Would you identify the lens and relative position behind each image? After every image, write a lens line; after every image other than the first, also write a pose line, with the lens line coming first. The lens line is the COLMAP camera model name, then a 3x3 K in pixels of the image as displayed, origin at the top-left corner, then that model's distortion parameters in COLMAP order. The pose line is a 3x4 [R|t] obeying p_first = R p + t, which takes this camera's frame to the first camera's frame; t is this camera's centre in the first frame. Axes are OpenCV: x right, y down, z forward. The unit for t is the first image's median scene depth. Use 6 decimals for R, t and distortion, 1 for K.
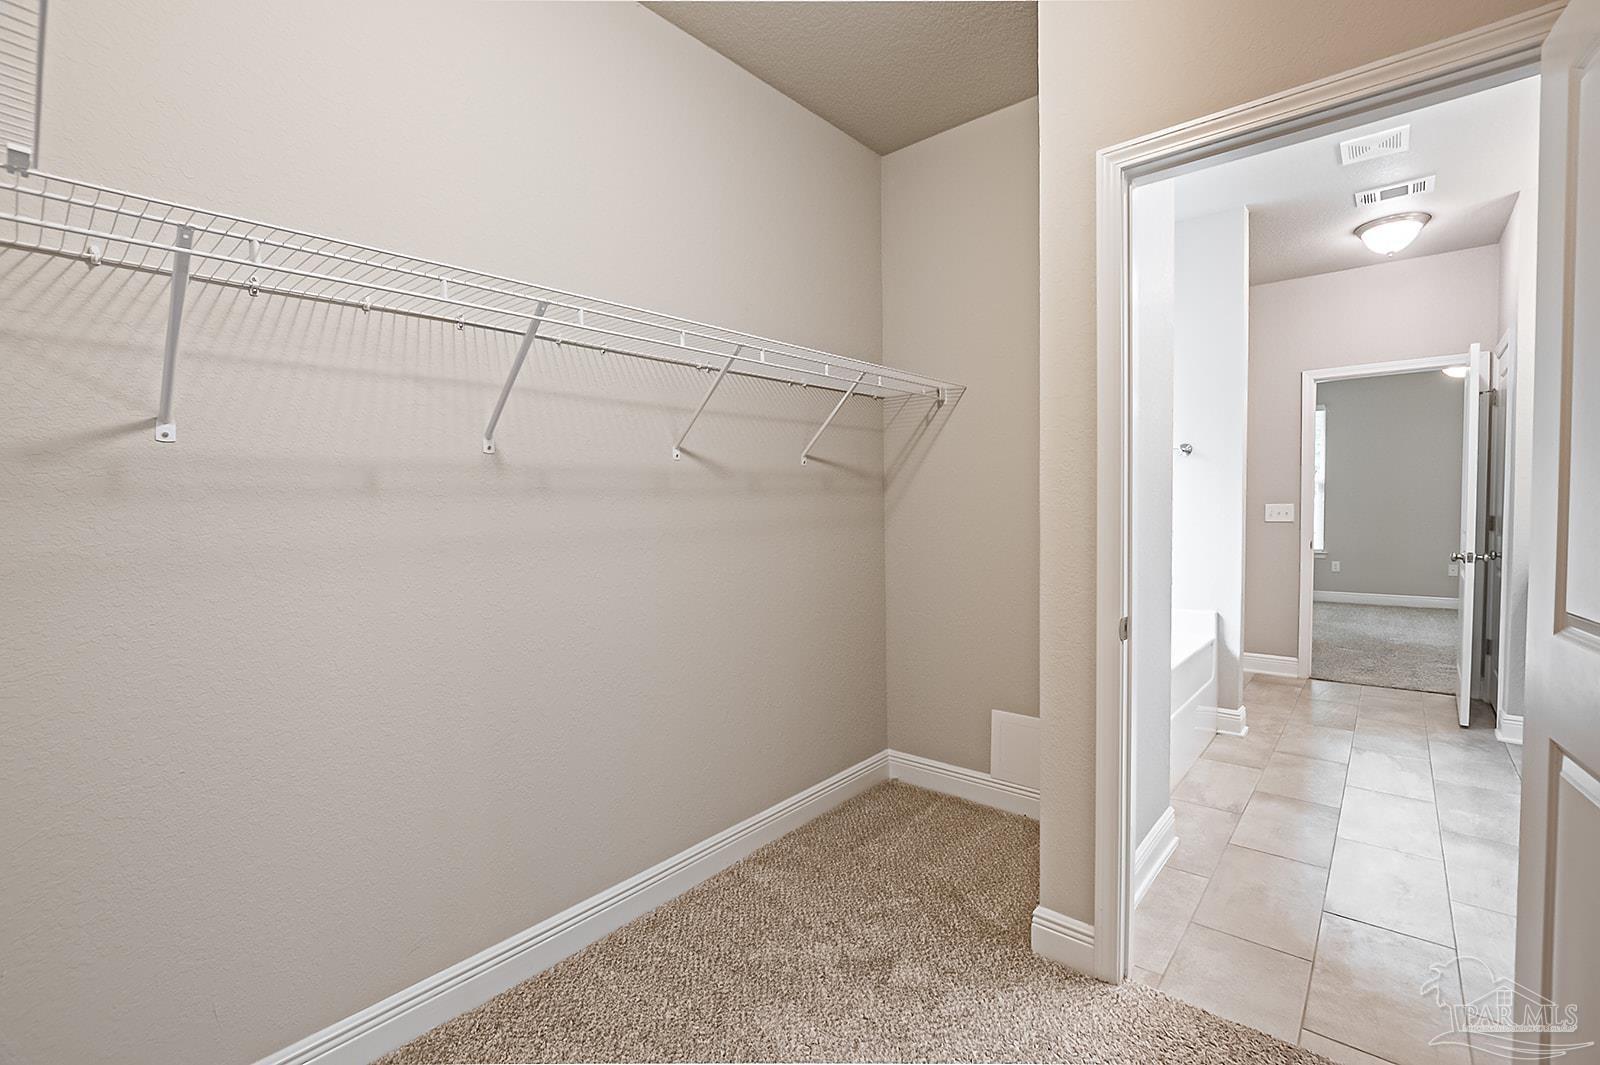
lens RADIAL K [[708.8, 0, 800.2], [0, 708.8, 541.1], [0, 0, 1]] dist [-0.011492, 0.001353]
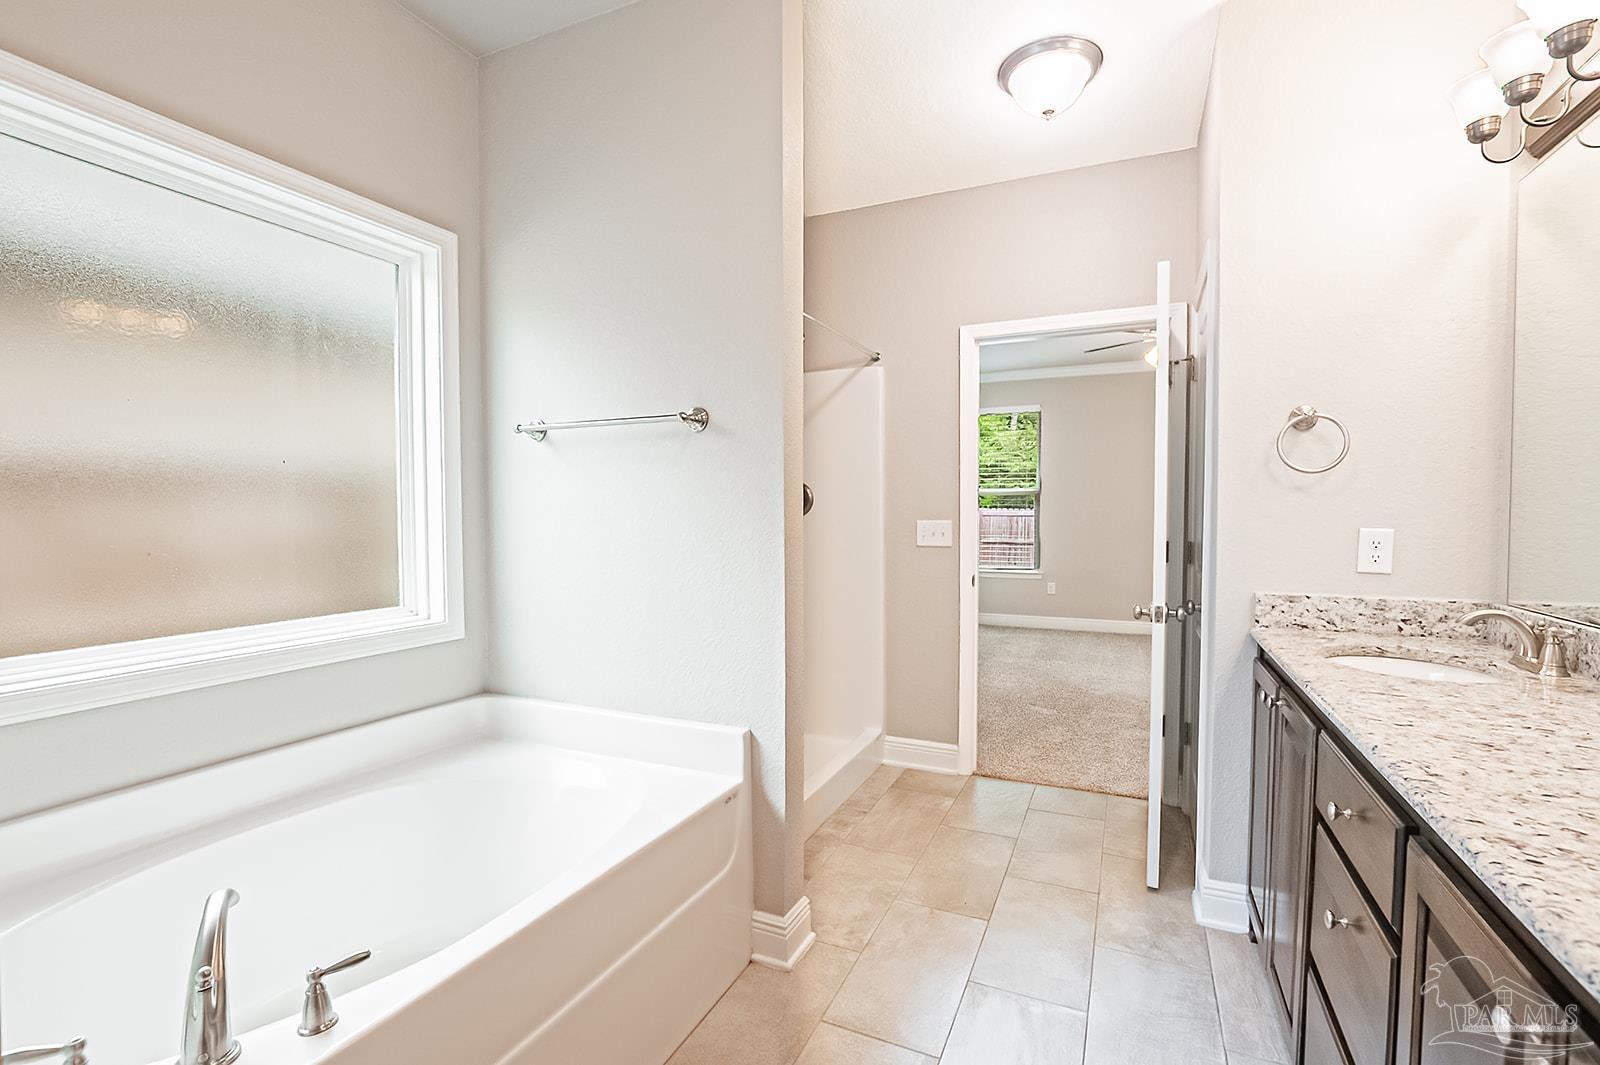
lens RADIAL K [[708.8, 0, 800.2], [0, 708.8, 541.1], [0, 0, 1]] dist [-0.011492, 0.001353]
pose [[0.965759, 0.004315, 0.259404, 0.451579], [-0.001632, 0.999943, -0.010555, -0.029988], [-0.259435, 0.009770, 0.965711, 0.445310]]
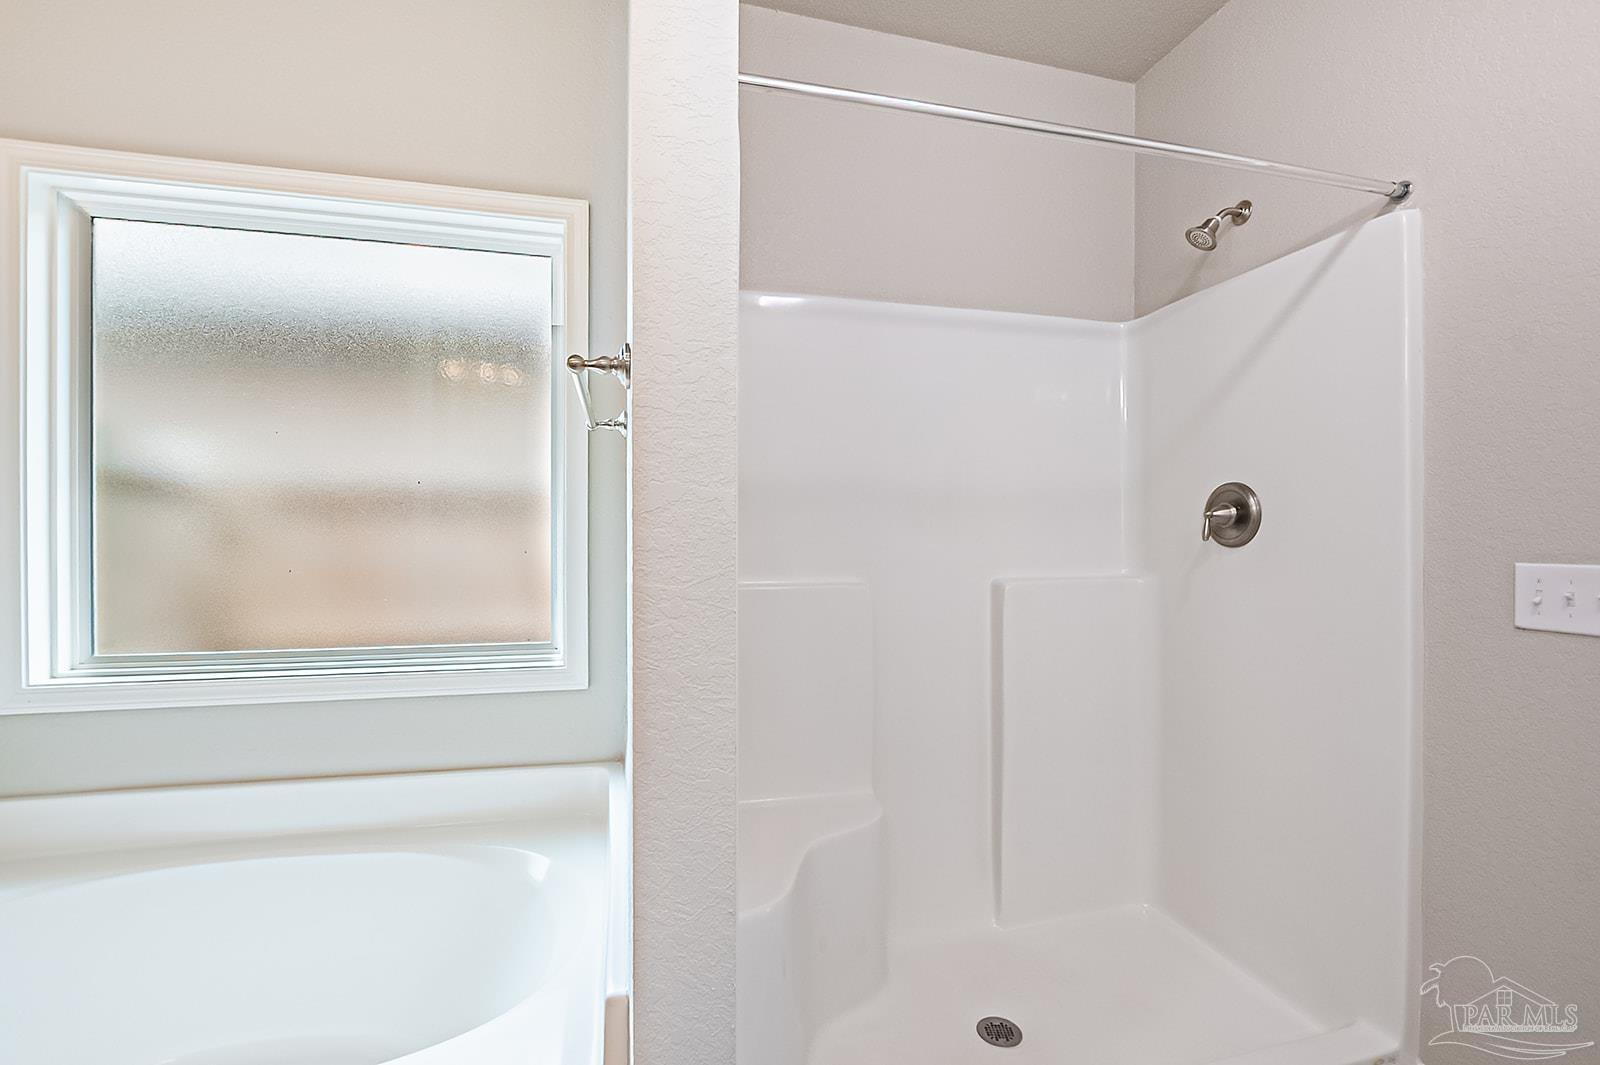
lens RADIAL K [[708.8, 0, 800.2], [0, 708.8, 541.1], [0, 0, 1]] dist [-0.011492, 0.001353]
pose [[0.816871, 0.025276, -0.576266, 0.715809], [-0.046235, 0.998694, -0.021735, -0.050583], [0.574964, 0.044399, 0.816973, 0.757015]]
